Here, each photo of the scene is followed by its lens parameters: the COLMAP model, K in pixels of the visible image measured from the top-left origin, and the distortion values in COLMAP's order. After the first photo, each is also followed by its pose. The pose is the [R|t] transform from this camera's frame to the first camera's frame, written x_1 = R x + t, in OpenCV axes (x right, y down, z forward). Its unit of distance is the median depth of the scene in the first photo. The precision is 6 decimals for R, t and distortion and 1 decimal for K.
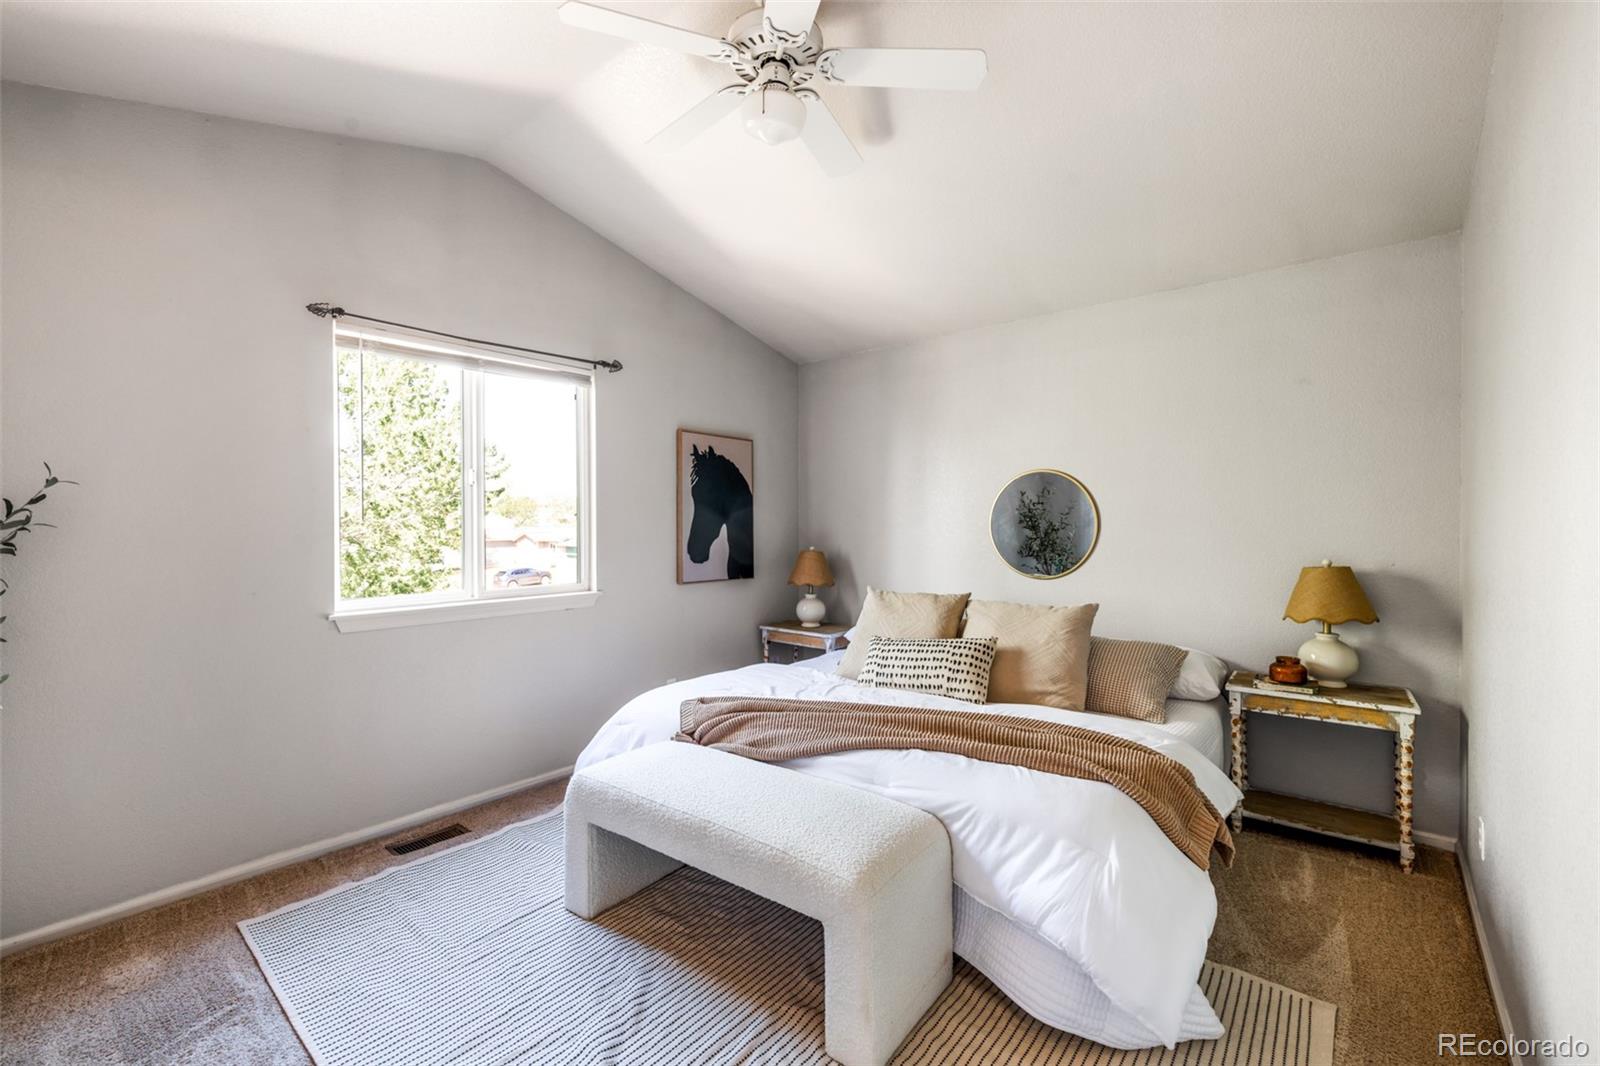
lens RADIAL K [[660.4, 0, 800.0], [0, 660.4, 533.0], [0, 0, 1]] dist [0.002881, 0.000122]
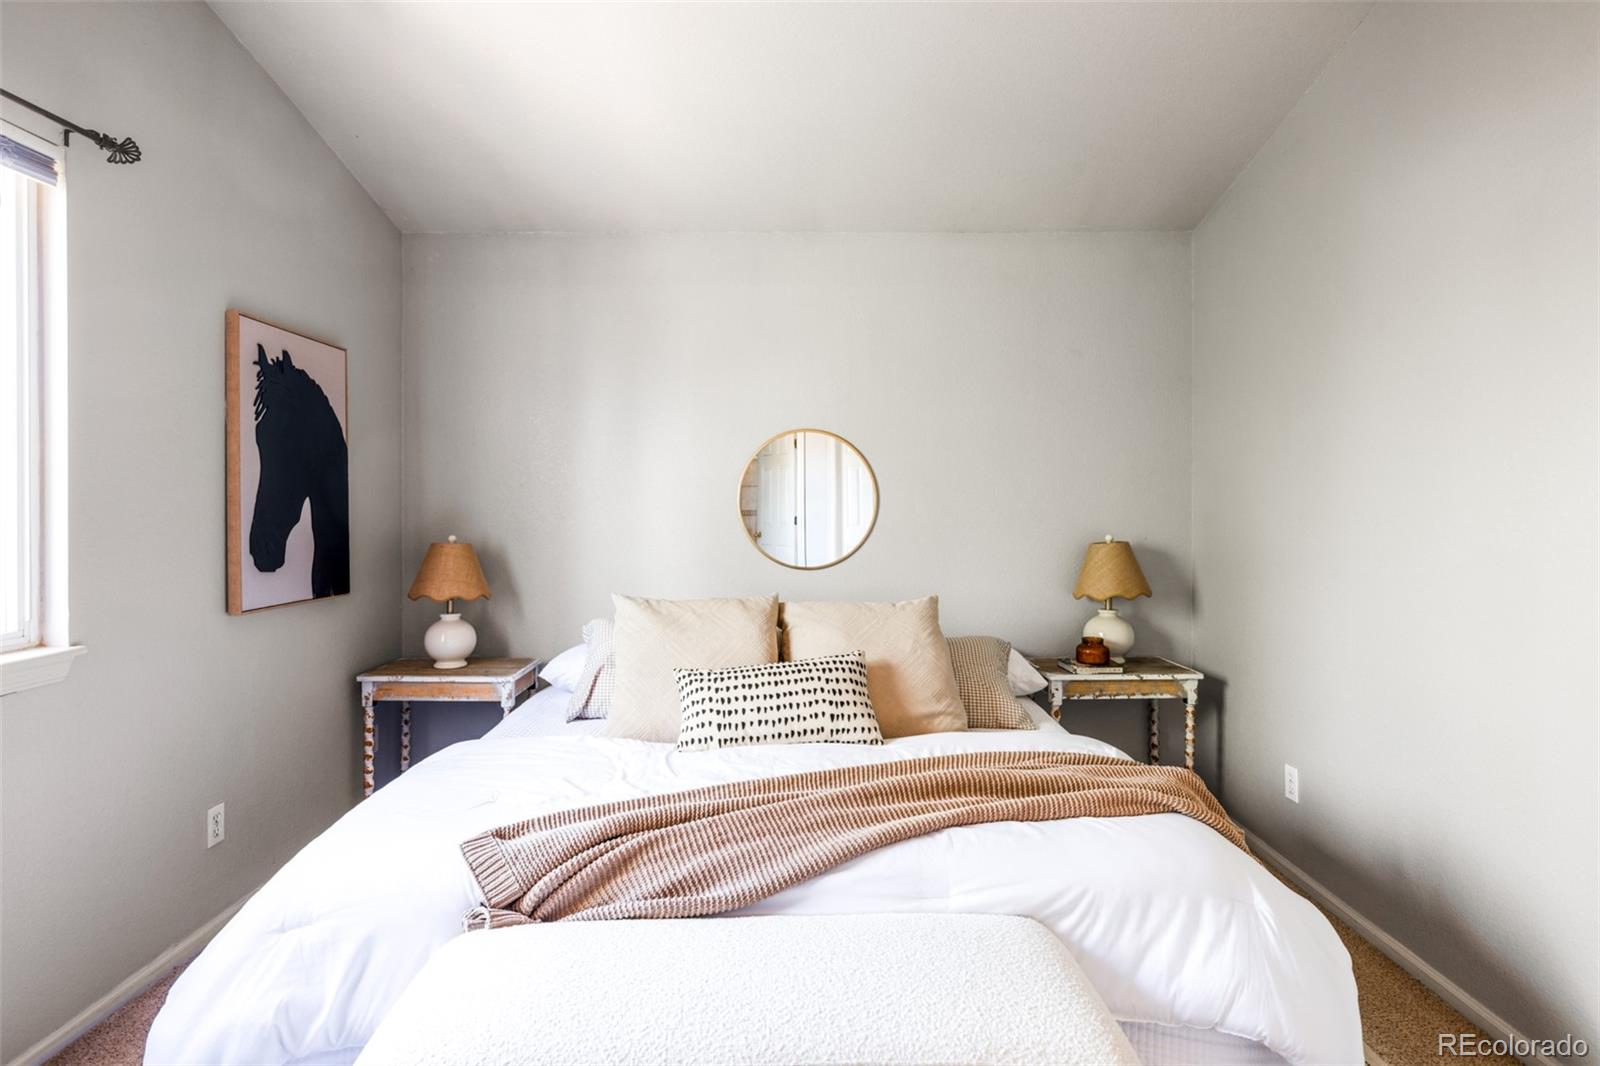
lens RADIAL K [[841.4, 0, 799.9], [0, 841.4, 507.9], [0, 0, 1]] dist [-0.001077, 0.000618]
pose [[0.775099, -0.002779, 0.631834, -0.360323], [0.007281, 0.999963, -0.004533, 0.001944], [-0.631798, 0.008114, 0.775091, 0.317348]]
